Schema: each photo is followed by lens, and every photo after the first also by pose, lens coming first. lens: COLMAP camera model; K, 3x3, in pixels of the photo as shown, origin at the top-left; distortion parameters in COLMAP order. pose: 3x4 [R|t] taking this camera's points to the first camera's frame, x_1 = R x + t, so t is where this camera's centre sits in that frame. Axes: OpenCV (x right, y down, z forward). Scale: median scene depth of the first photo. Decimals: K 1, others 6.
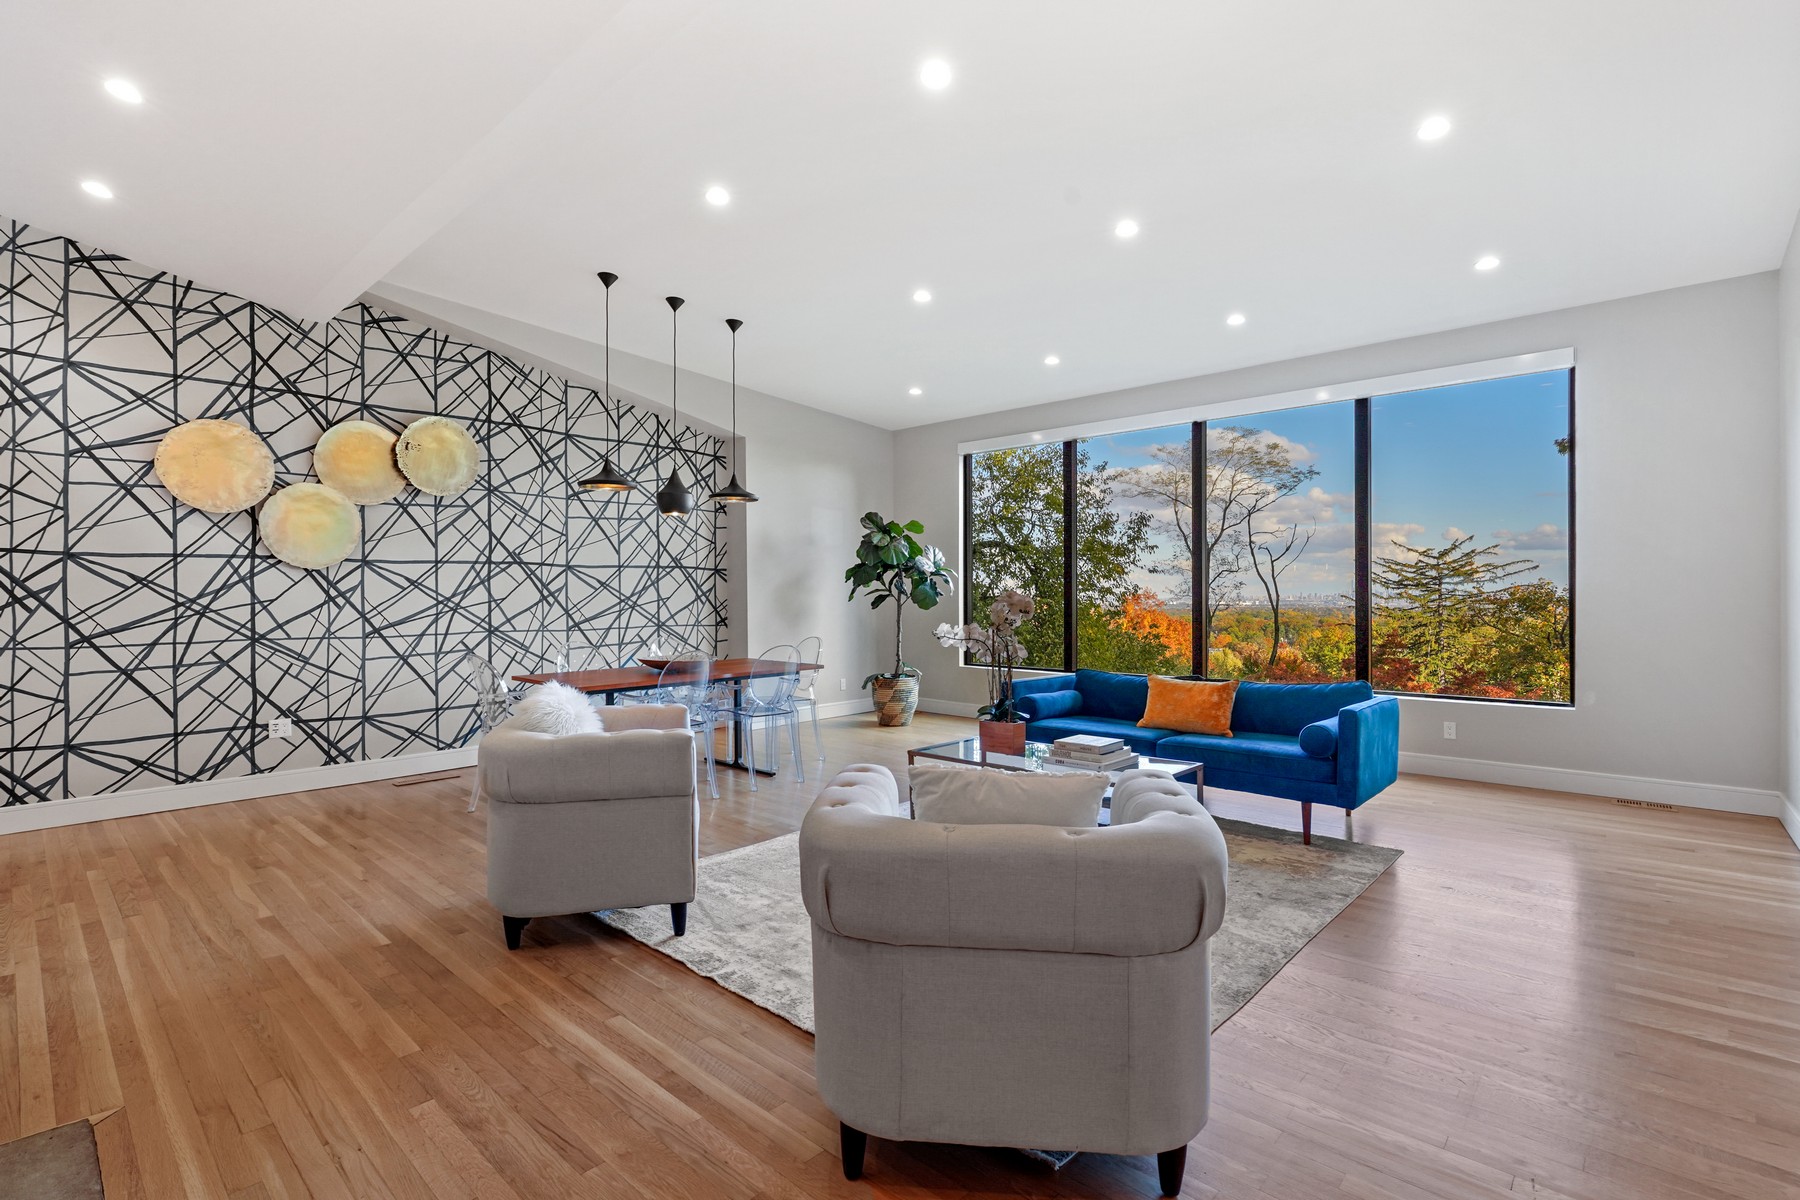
lens RADIAL K [[826.4, 0, 903.2], [0, 826.4, 596.6], [0, 0, 1]] dist [-0.000411, 0.000016]
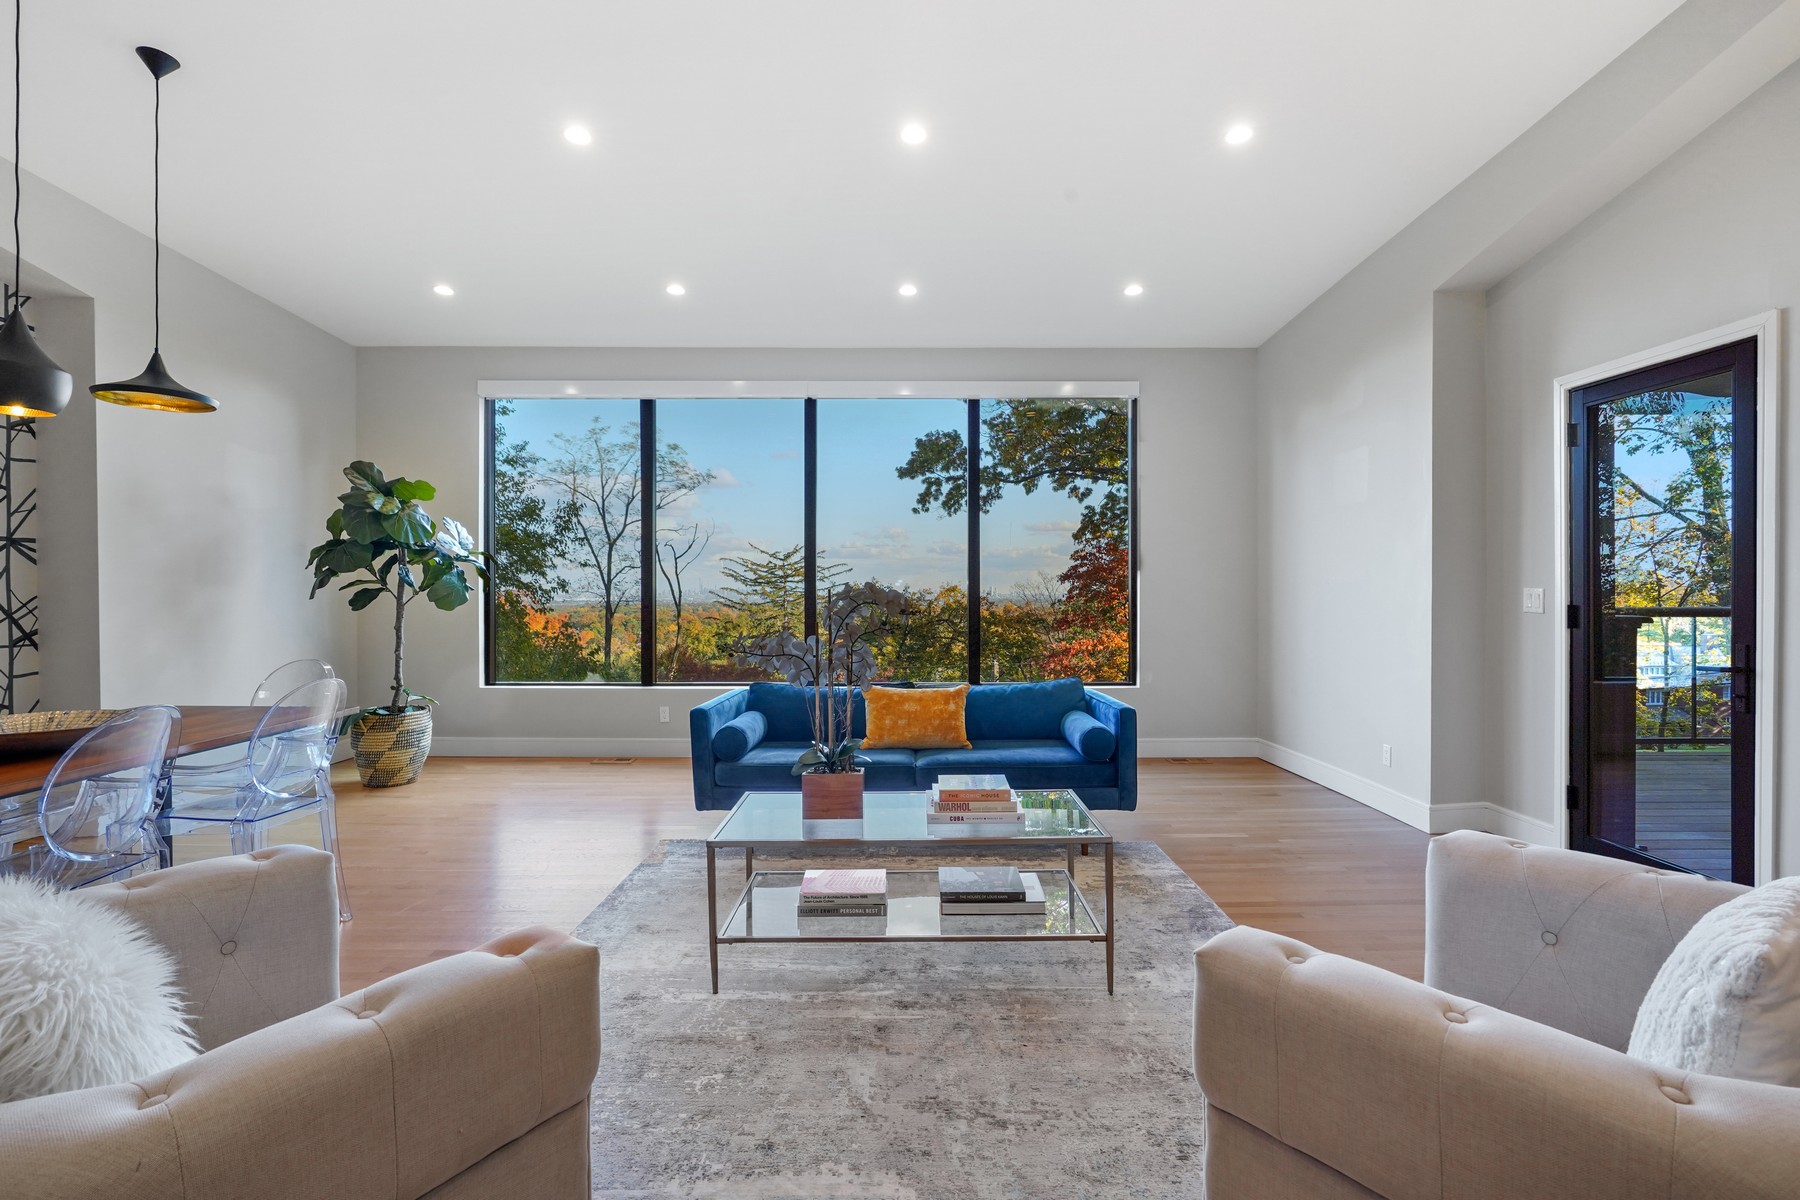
lens RADIAL K [[826.4, 0, 903.2], [0, 826.4, 596.6], [0, 0, 1]] dist [-0.000411, 0.000016]
pose [[0.739713, -0.001789, 0.672920, -0.156404], [-0.001393, 0.999990, 0.004190, 0.000633], [-0.672921, -0.004037, 0.739704, 0.230640]]
